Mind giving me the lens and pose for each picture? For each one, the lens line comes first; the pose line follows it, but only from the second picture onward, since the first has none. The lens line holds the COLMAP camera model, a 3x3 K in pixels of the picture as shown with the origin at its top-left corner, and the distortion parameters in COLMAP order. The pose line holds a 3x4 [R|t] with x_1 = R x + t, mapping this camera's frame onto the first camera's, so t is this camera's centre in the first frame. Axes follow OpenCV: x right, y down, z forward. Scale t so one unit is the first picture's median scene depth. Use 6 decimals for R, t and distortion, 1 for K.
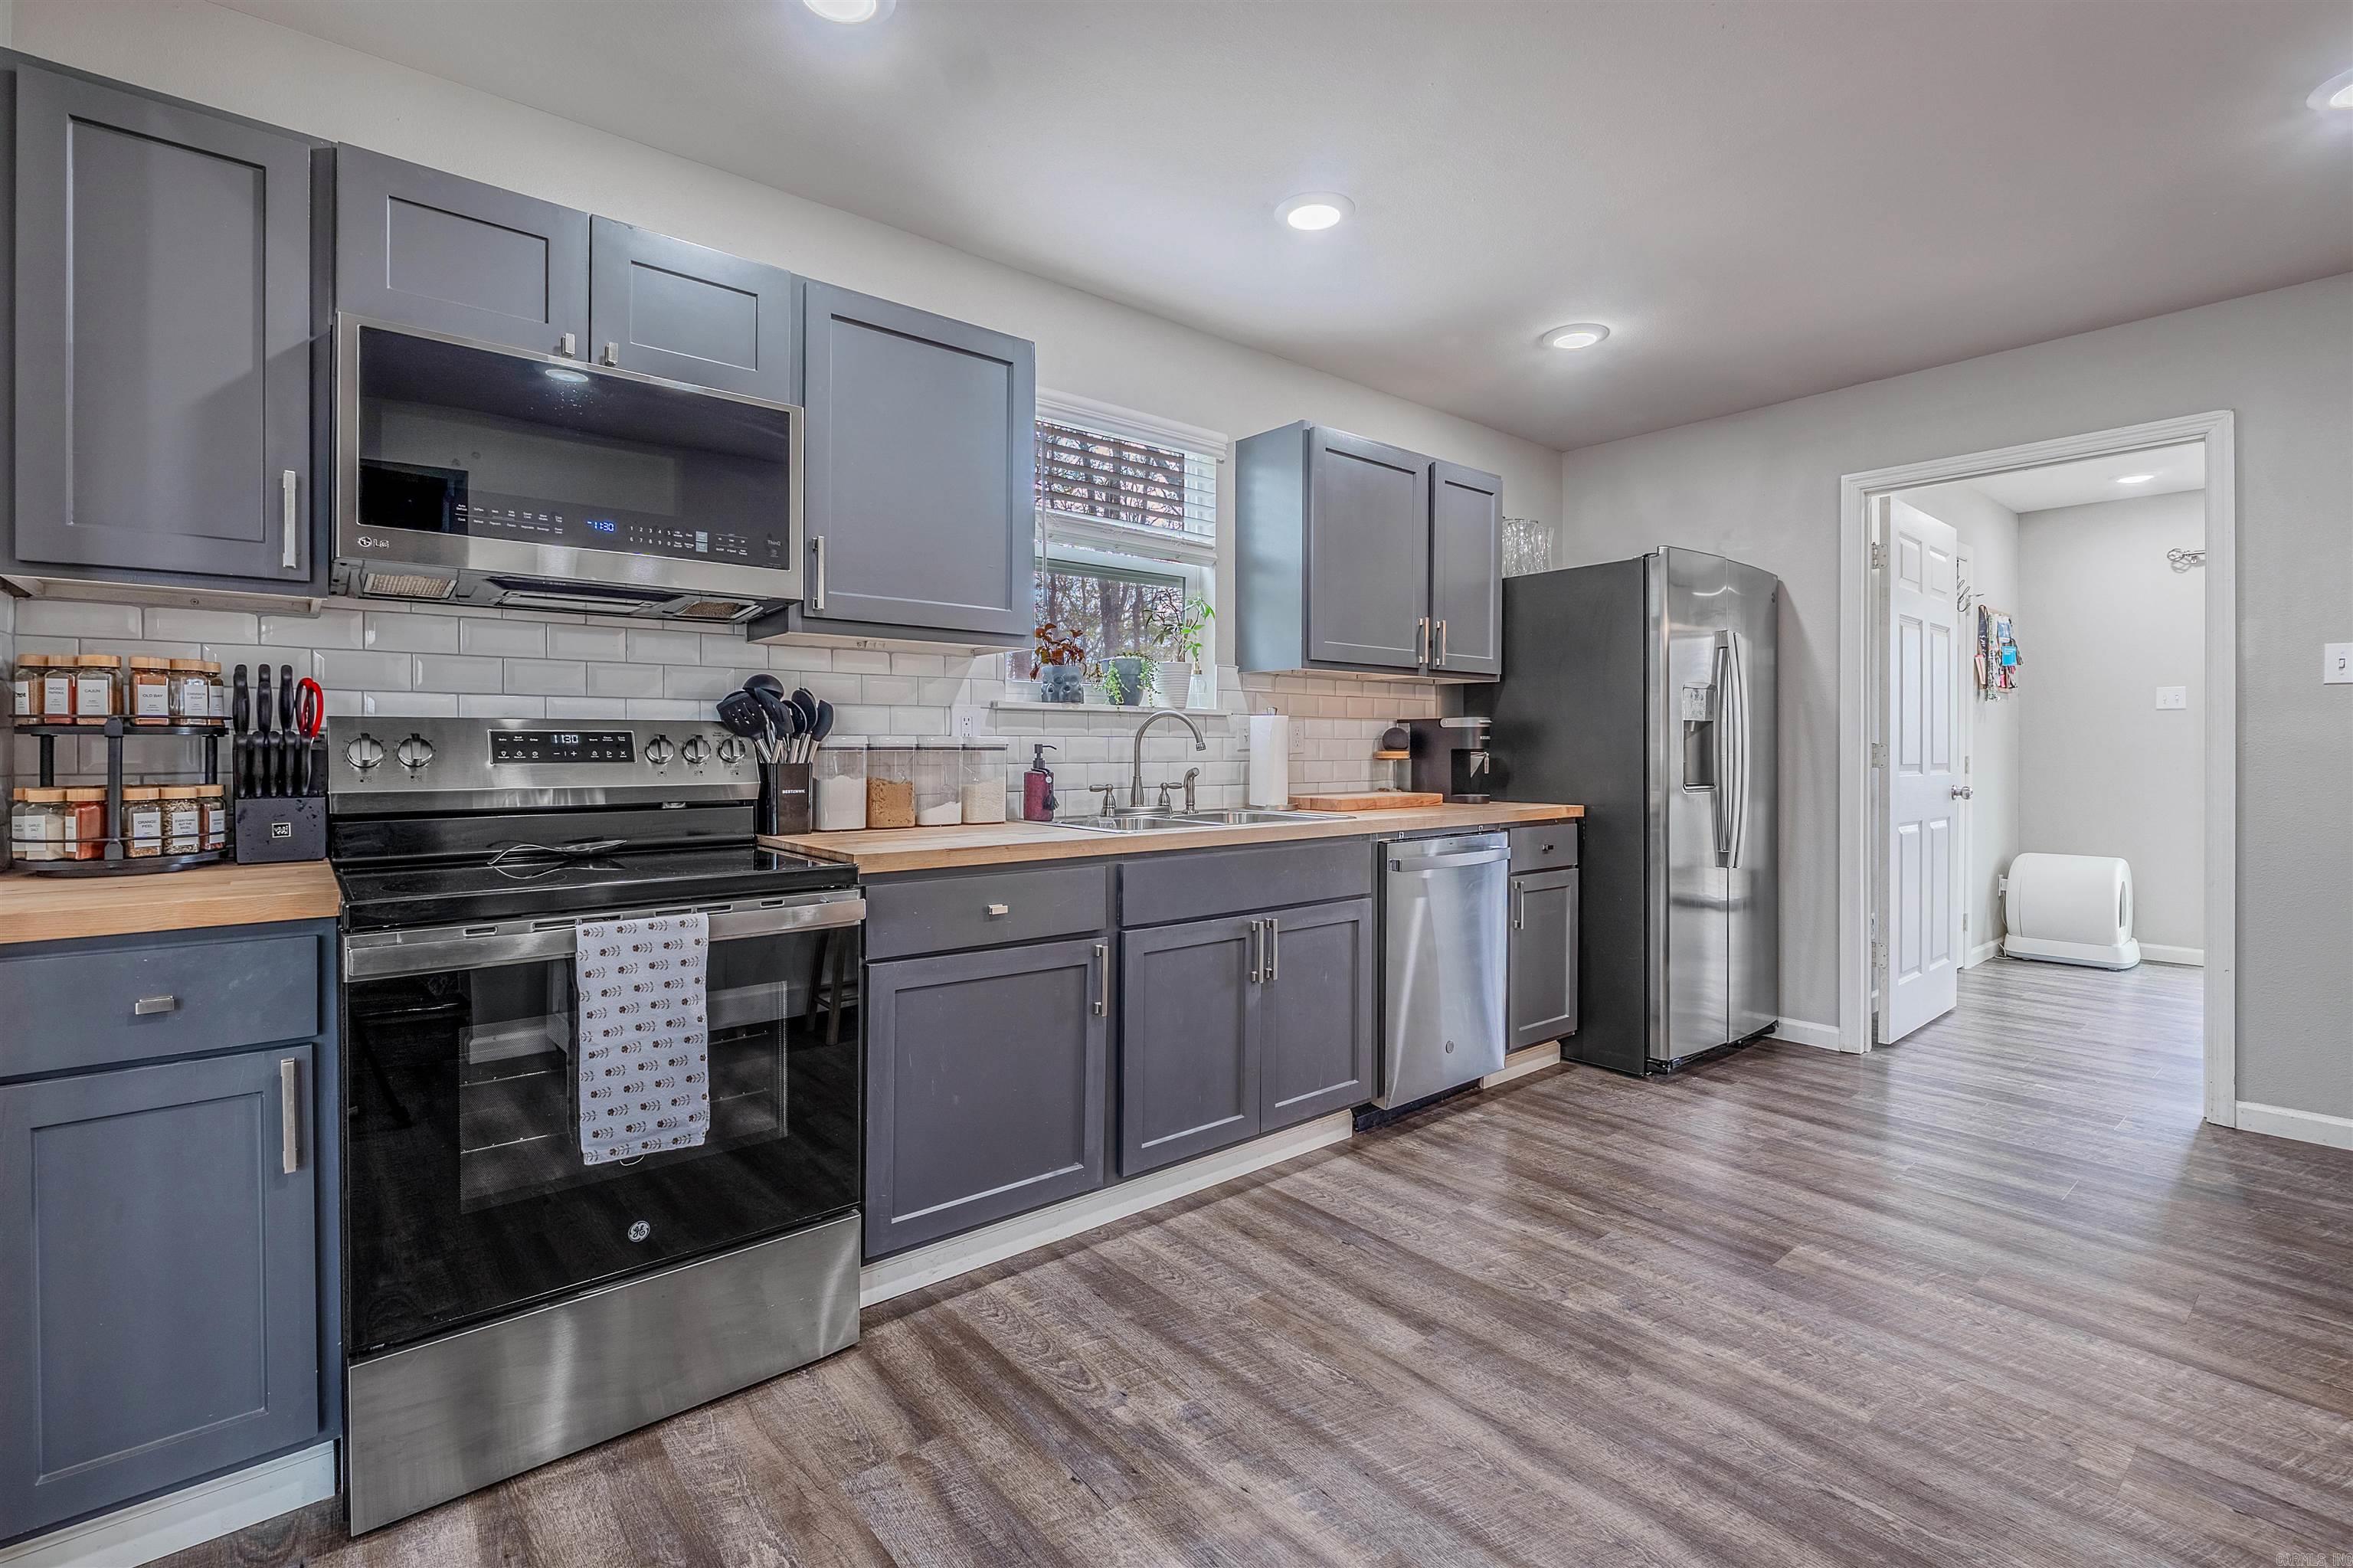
lens RADIAL K [[1026.7, 0, 1180.7], [0, 1026.7, 747.6], [0, 0, 1]] dist [-0.000425, -0.001094]
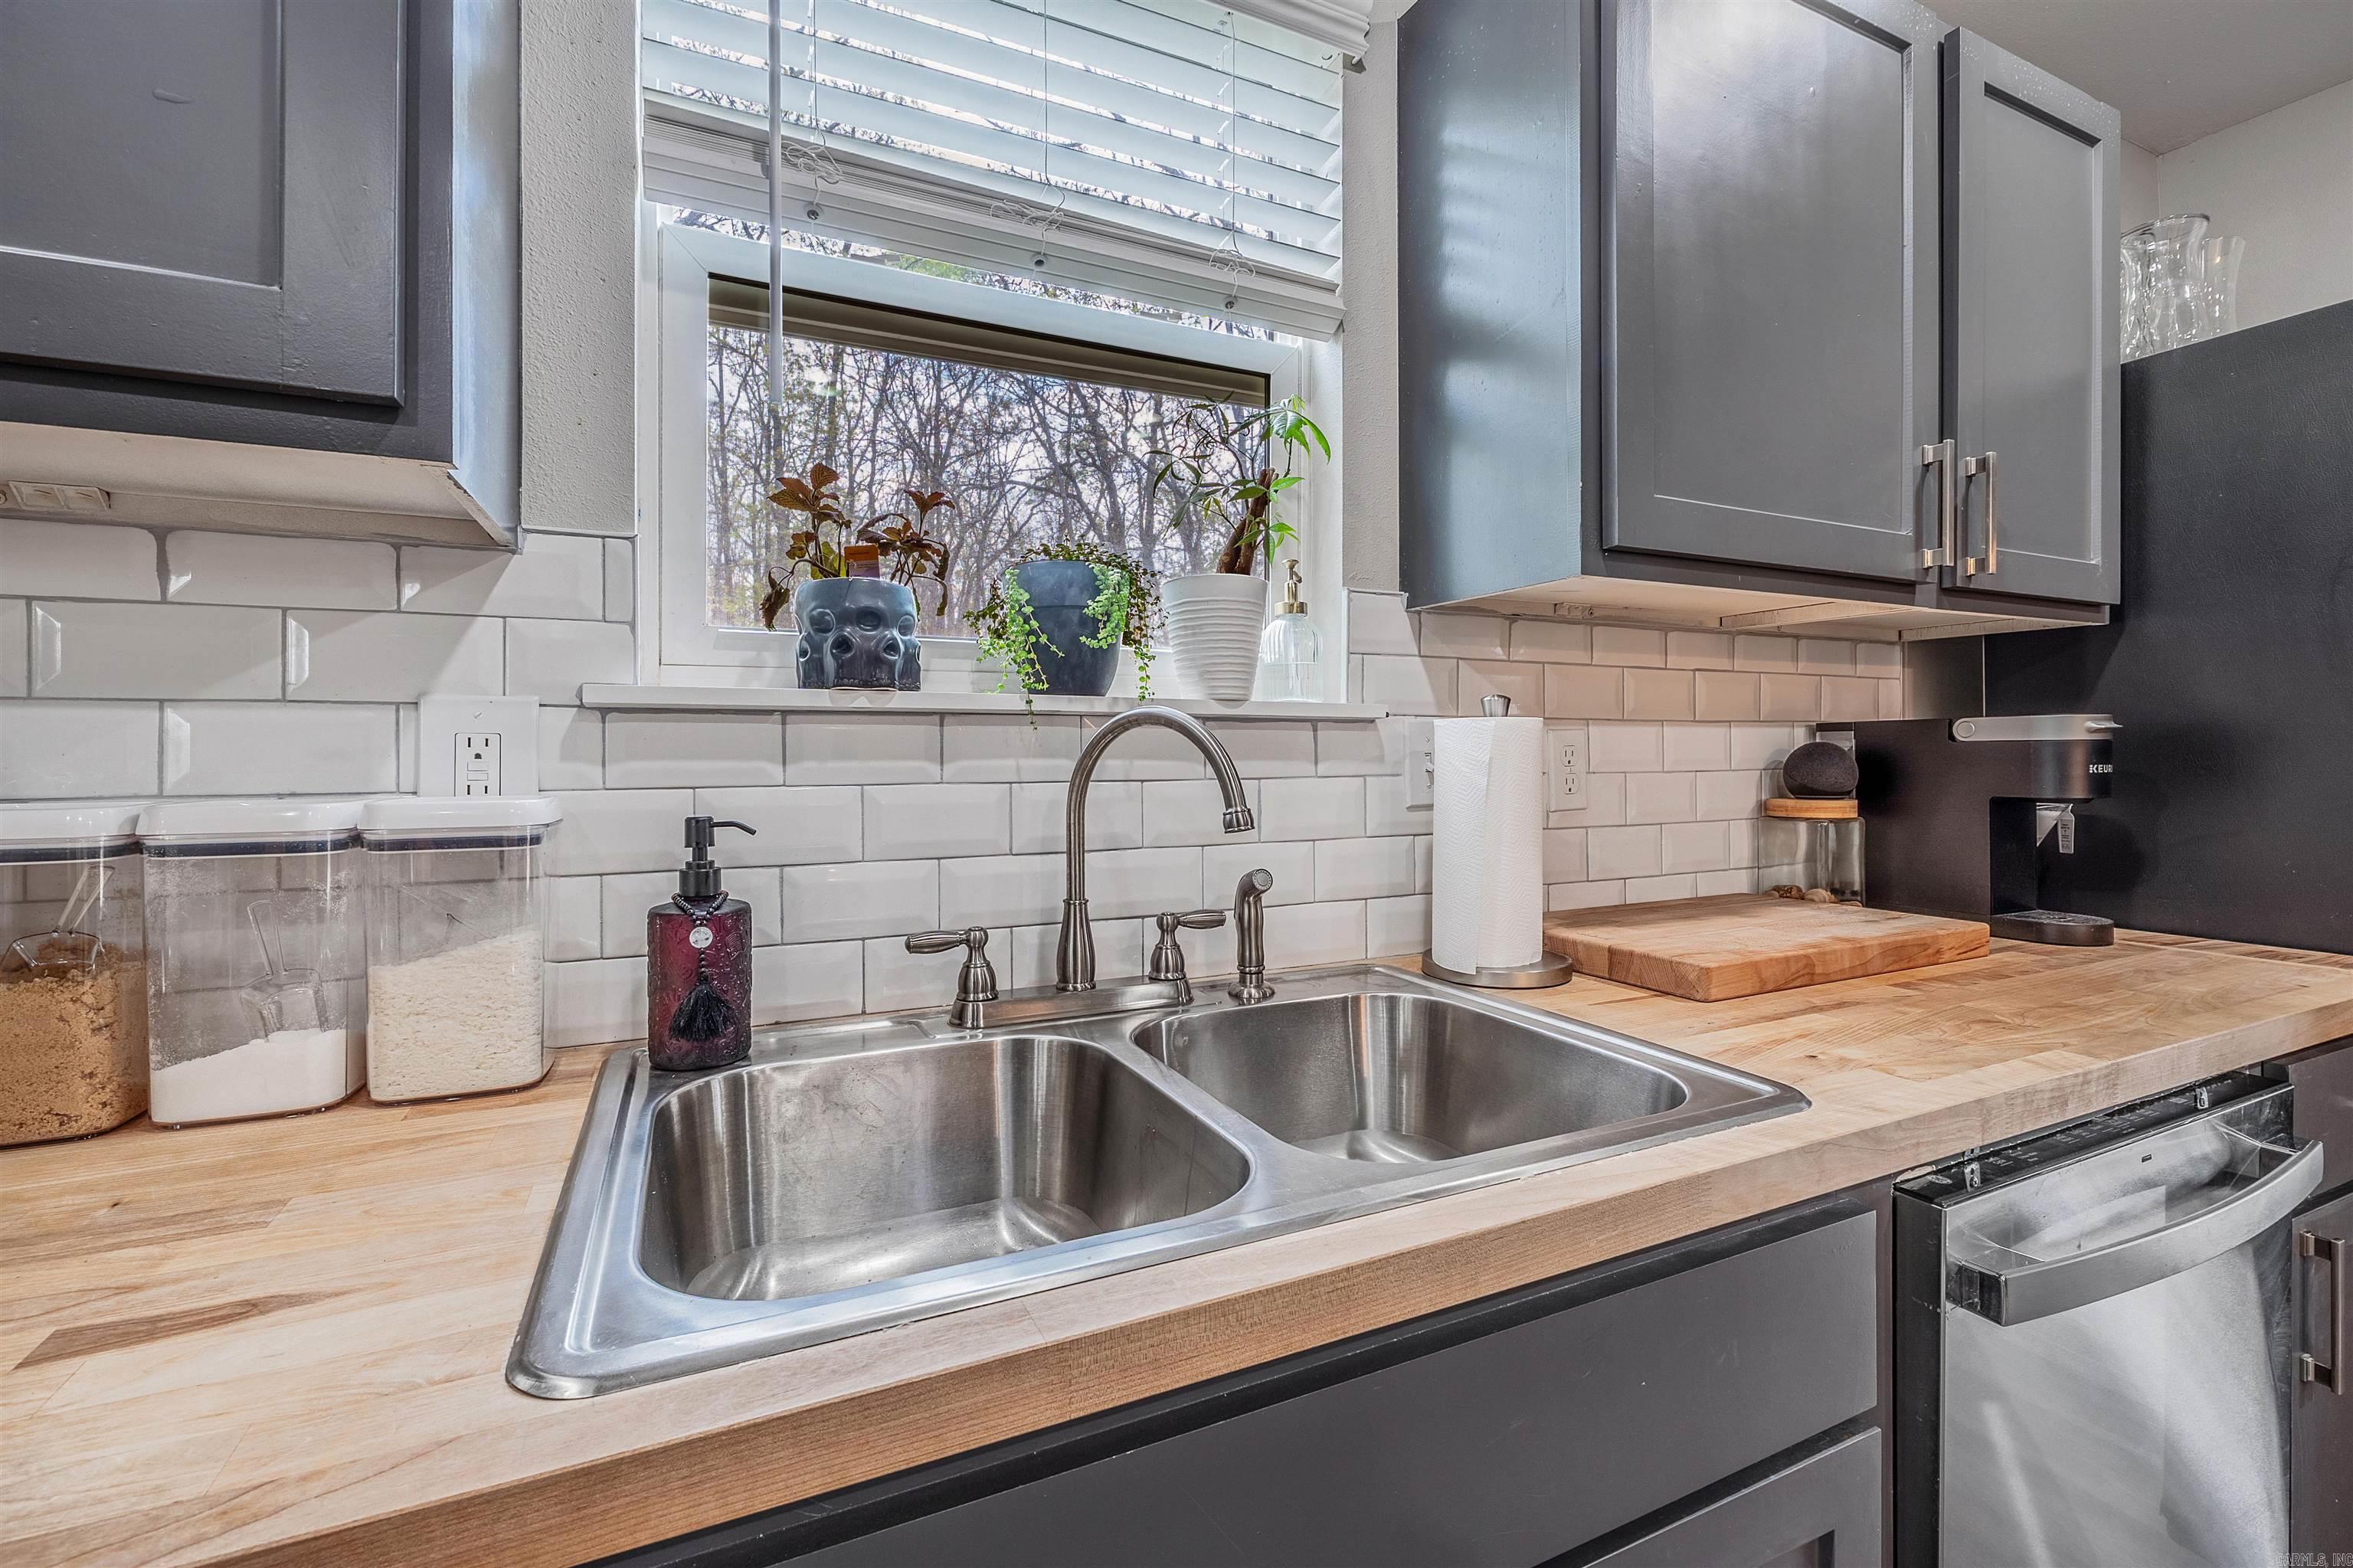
lens RADIAL K [[1026.7, 0, 1186.2], [0, 1026.7, 768.1], [0, 0, 1]] dist [-0.000425, -0.001094]
pose [[0.969774, -0.005499, -0.243942, 0.081662], [0.007544, 0.999944, 0.007452, -0.019112], [0.243888, -0.009067, 0.969761, 0.708503]]
